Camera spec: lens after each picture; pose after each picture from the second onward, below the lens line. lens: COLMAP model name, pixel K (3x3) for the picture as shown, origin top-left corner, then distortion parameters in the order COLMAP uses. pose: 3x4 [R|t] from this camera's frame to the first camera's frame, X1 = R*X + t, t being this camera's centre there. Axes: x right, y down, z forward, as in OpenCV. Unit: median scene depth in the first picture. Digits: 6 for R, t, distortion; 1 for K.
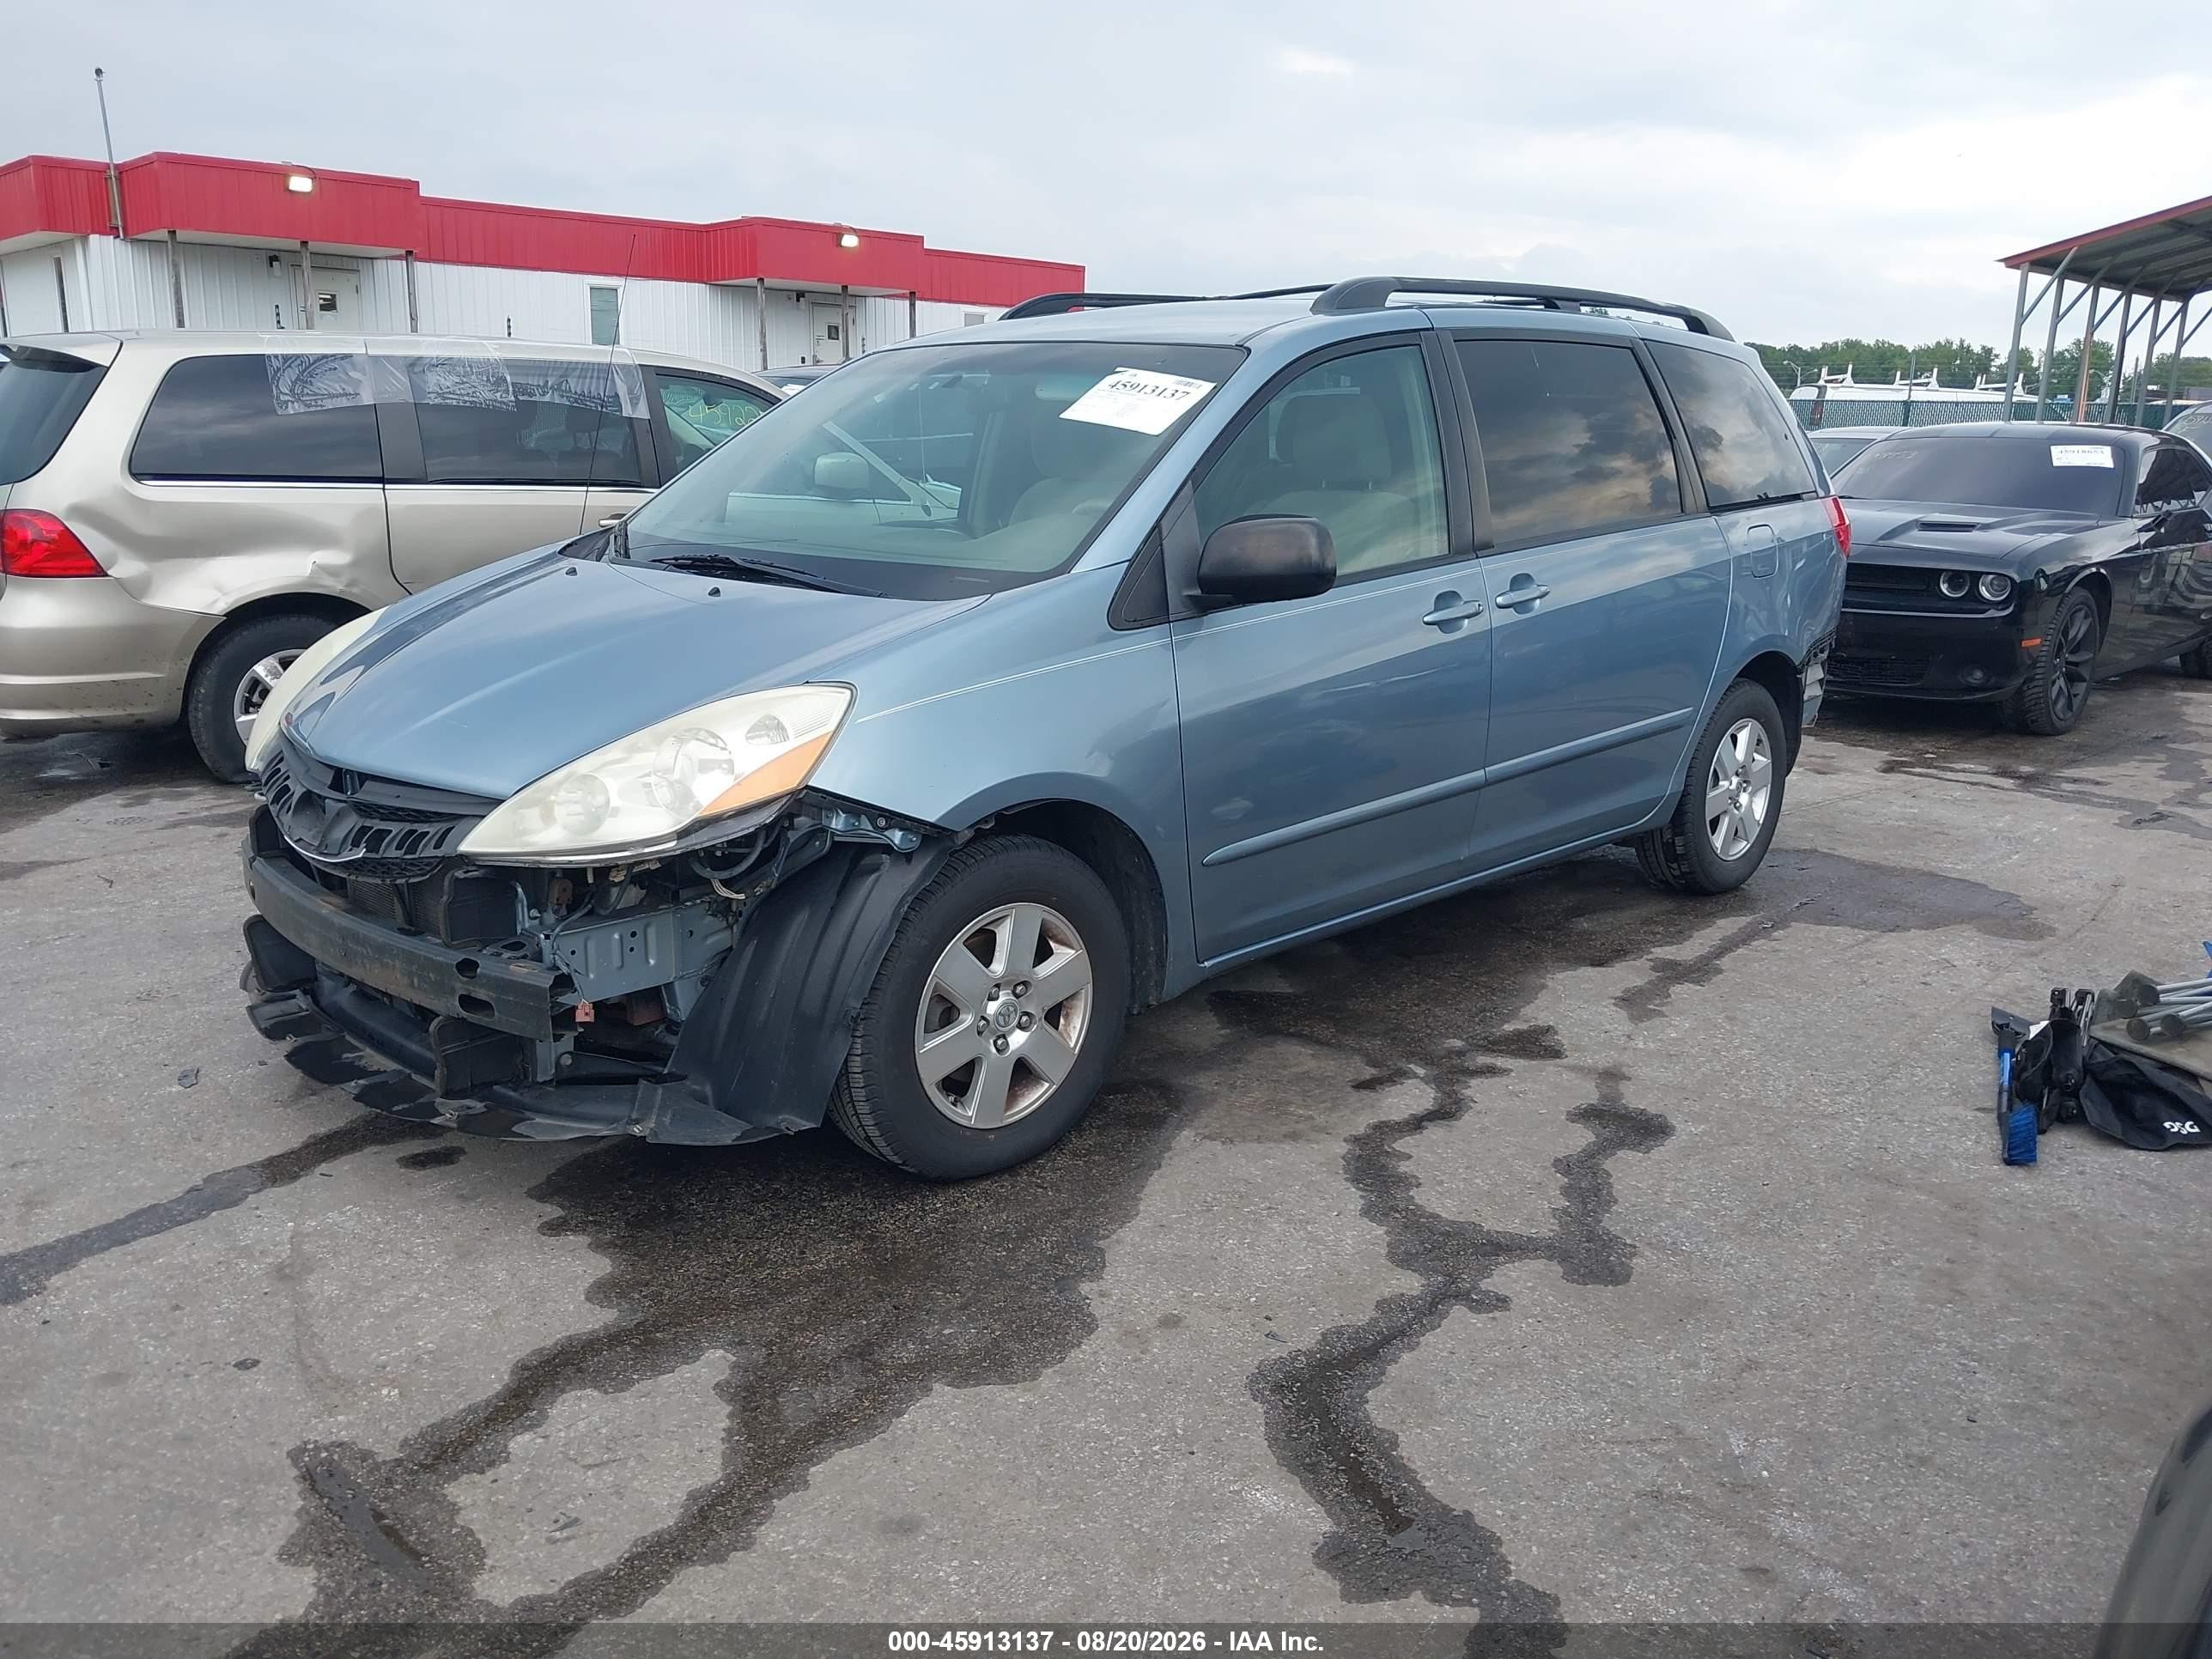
lens RADIAL K [[1769.3, 0, 1109.3], [0, 1769.3, 840.2], [0, 0, 1]] dist [-0.007630, 0.019681]
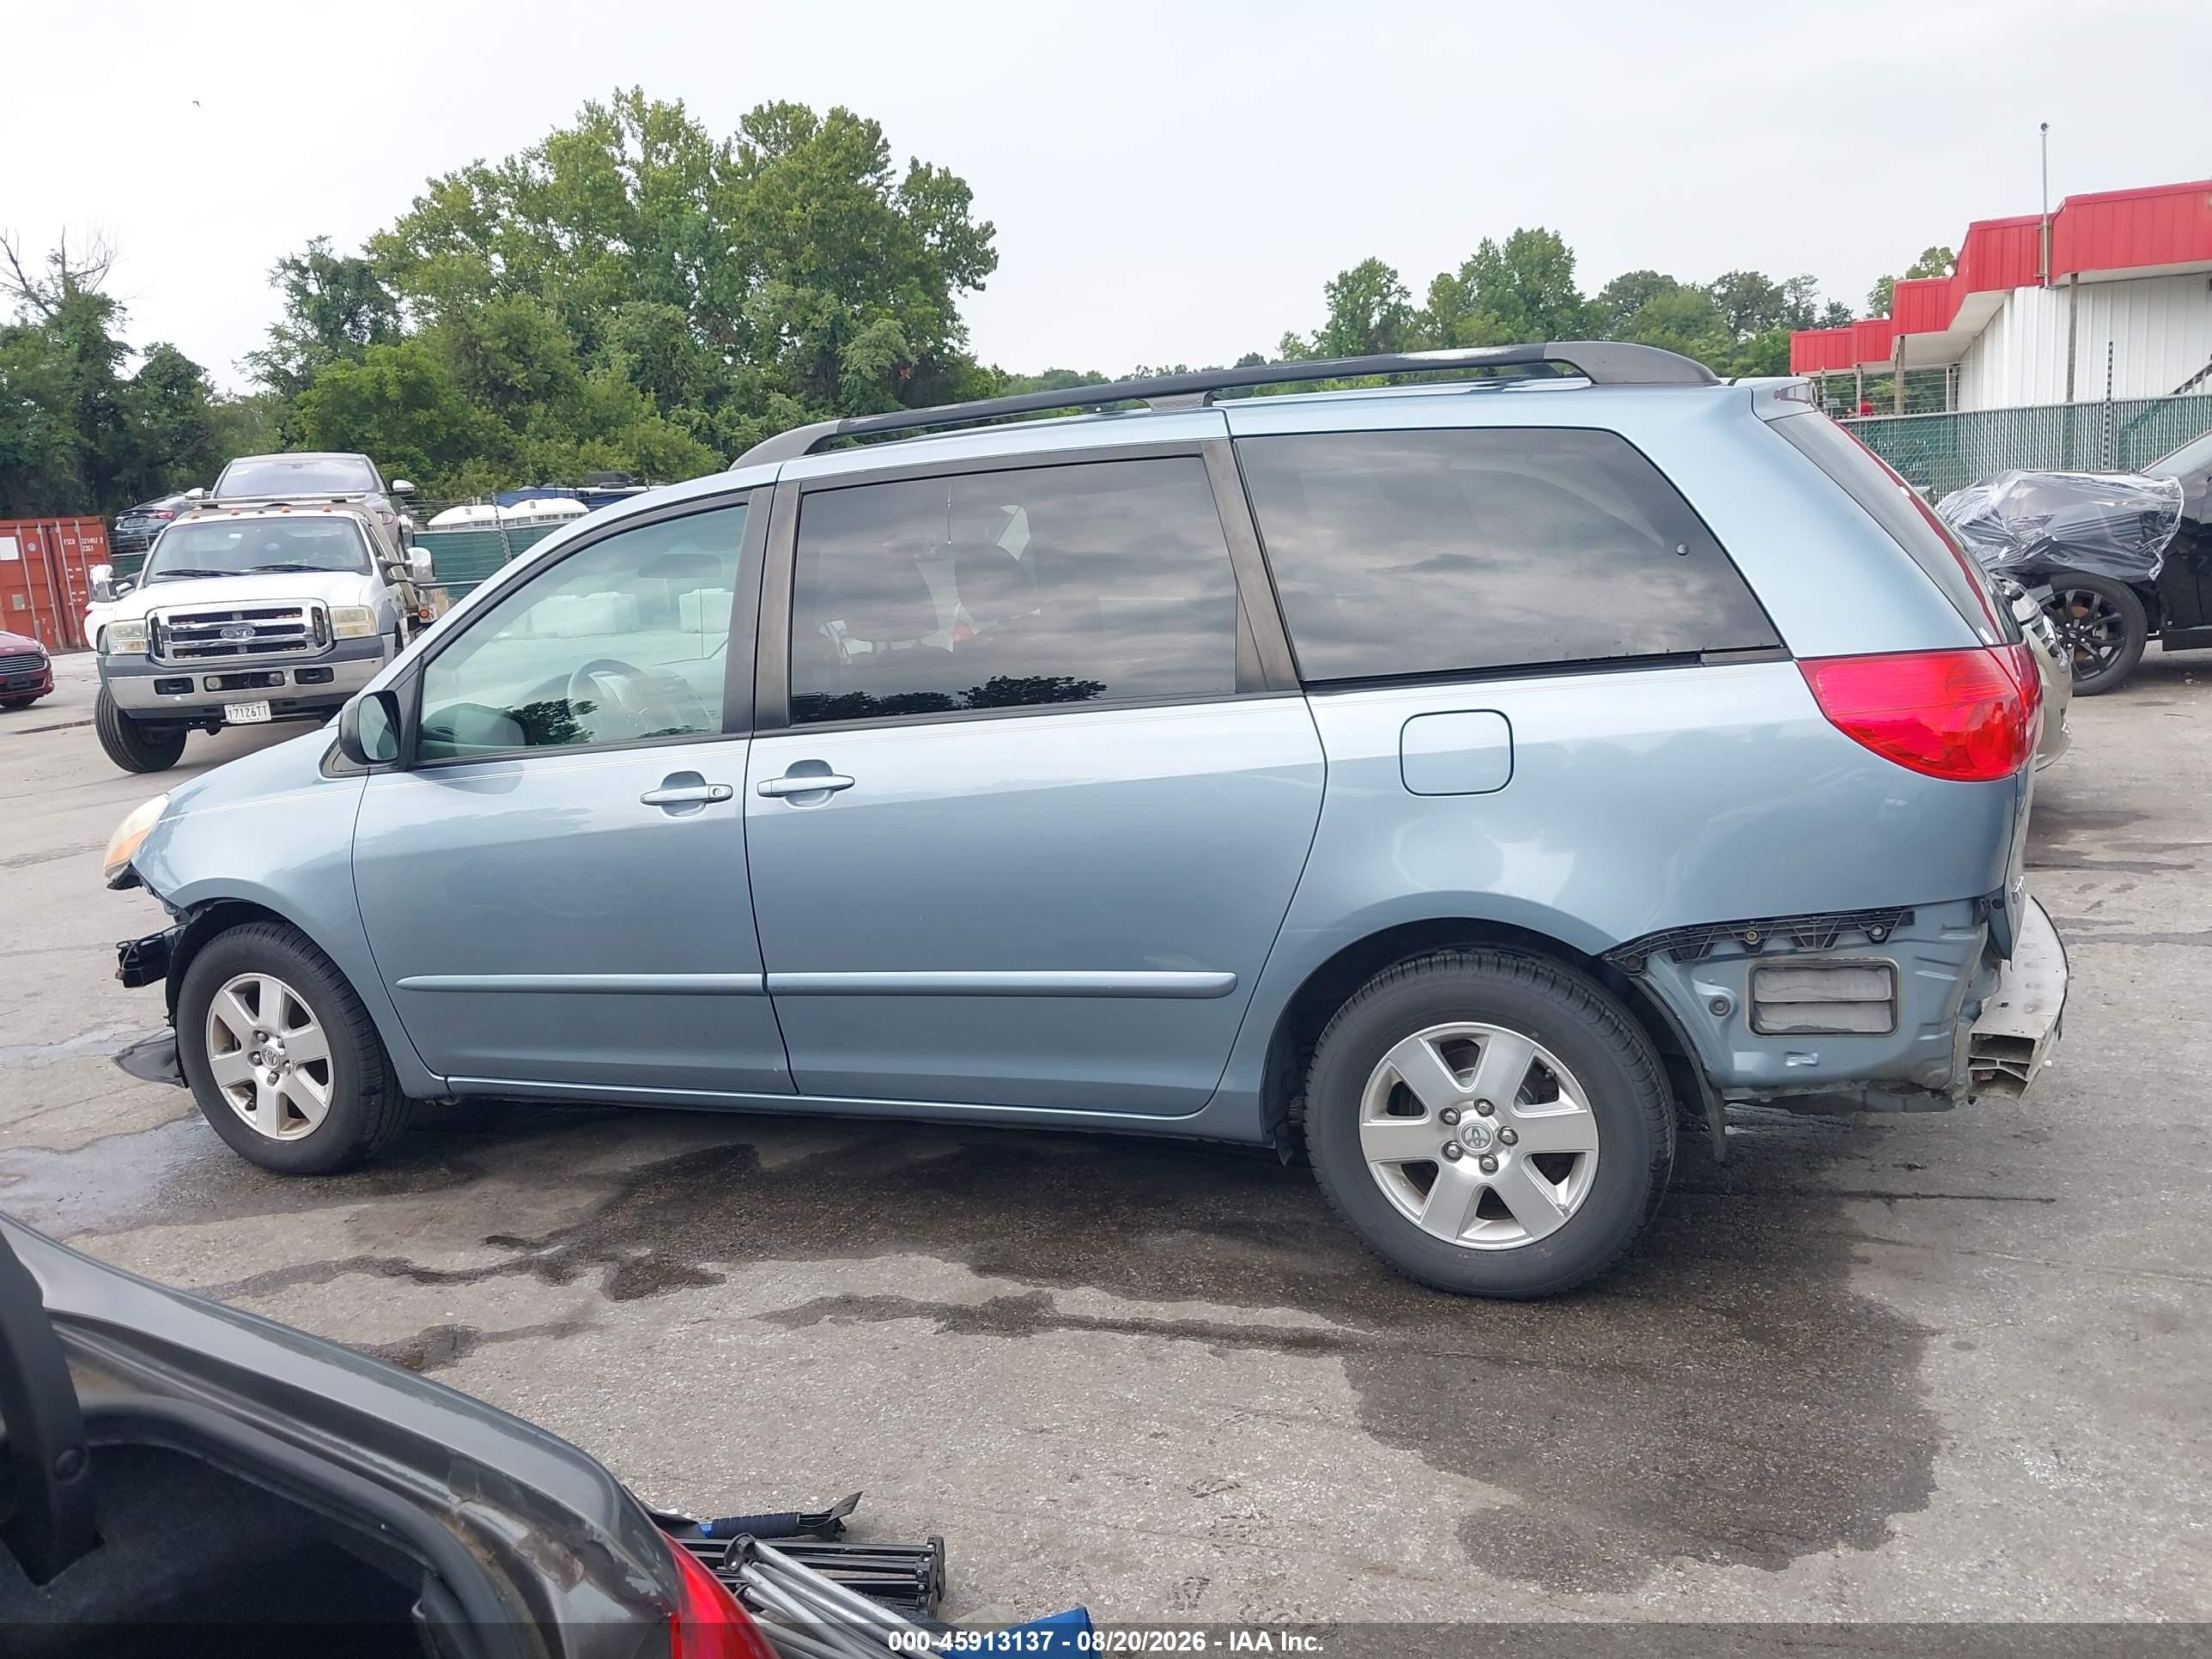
lens RADIAL K [[1769.3, 0, 1109.3], [0, 1769.3, 840.2], [0, 0, 1]] dist [-0.007630, 0.019681]
pose [[0.398068, 0.135535, -0.907288, 1.223942], [-0.147250, 0.985641, 0.082634, -0.233460], [0.905461, 0.100705, 0.412310, 0.900706]]
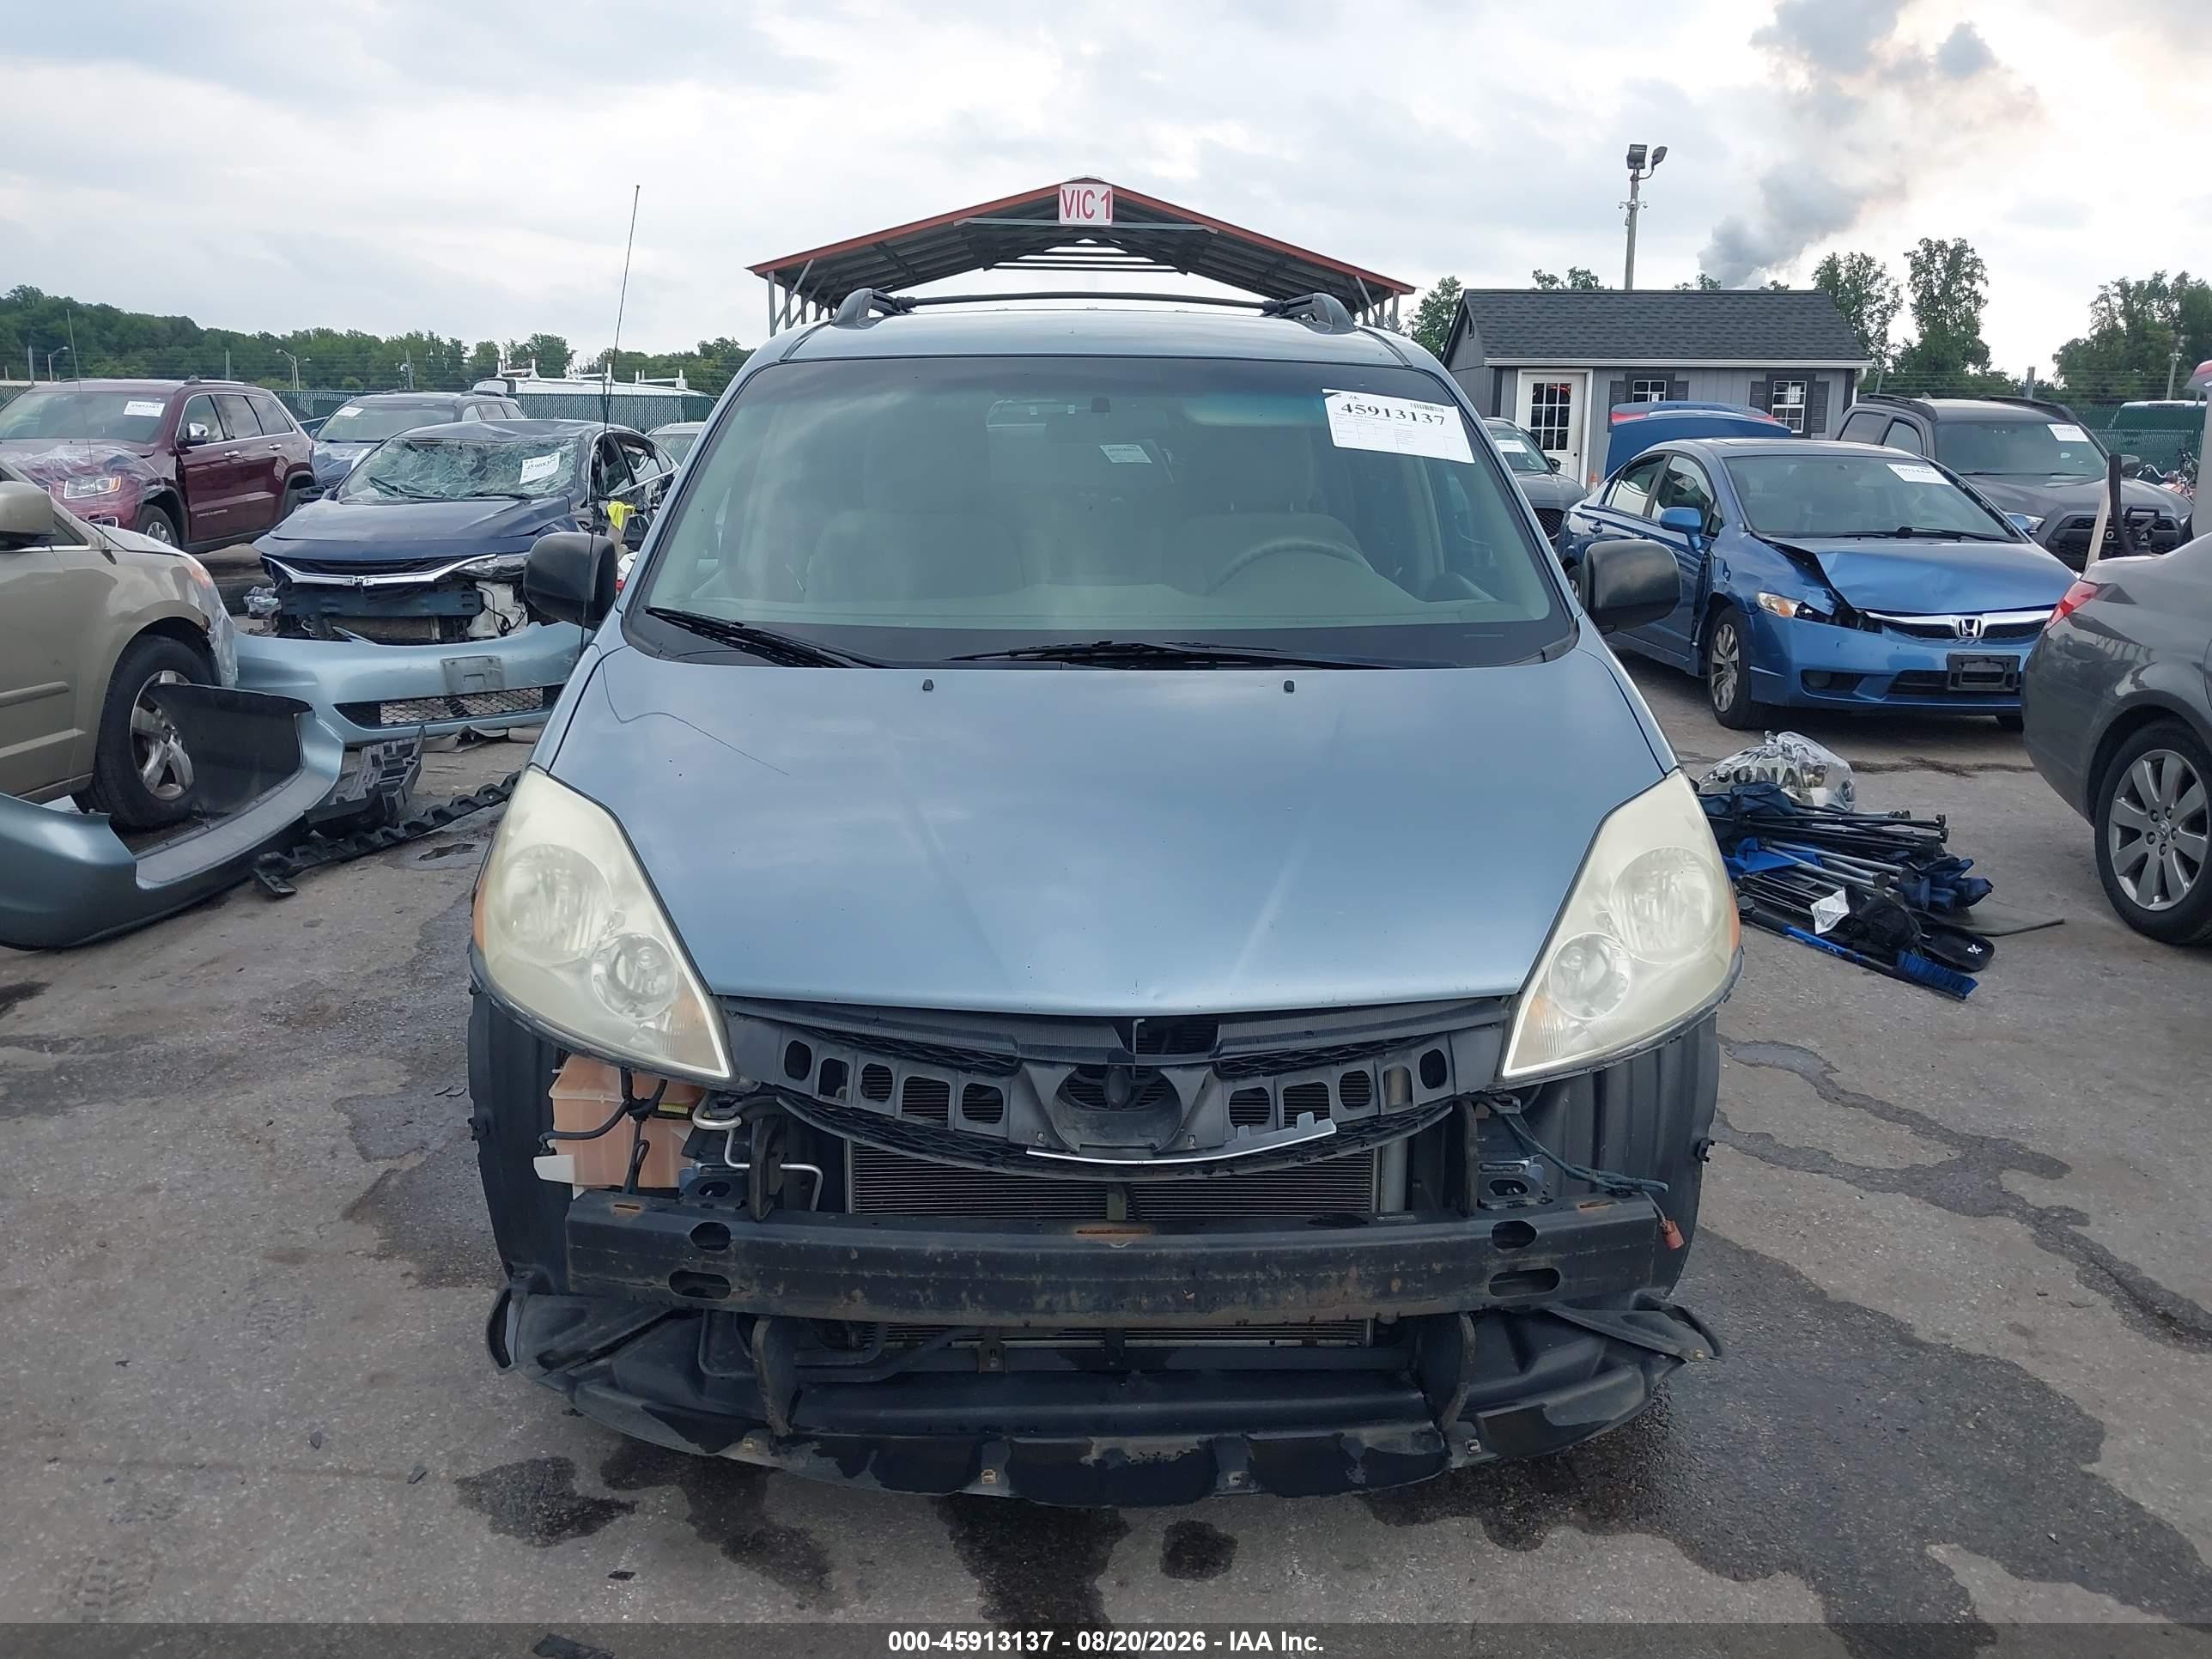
lens RADIAL K [[1769.3, 0, 1109.3], [0, 1769.3, 840.2], [0, 0, 1]] dist [-0.007630, 0.019681]
pose [[0.688659, -0.173876, 0.703928, -0.796206], [0.169733, 0.982506, 0.076636, -0.141185], [-0.704939, 0.066704, 0.706124, 0.493048]]
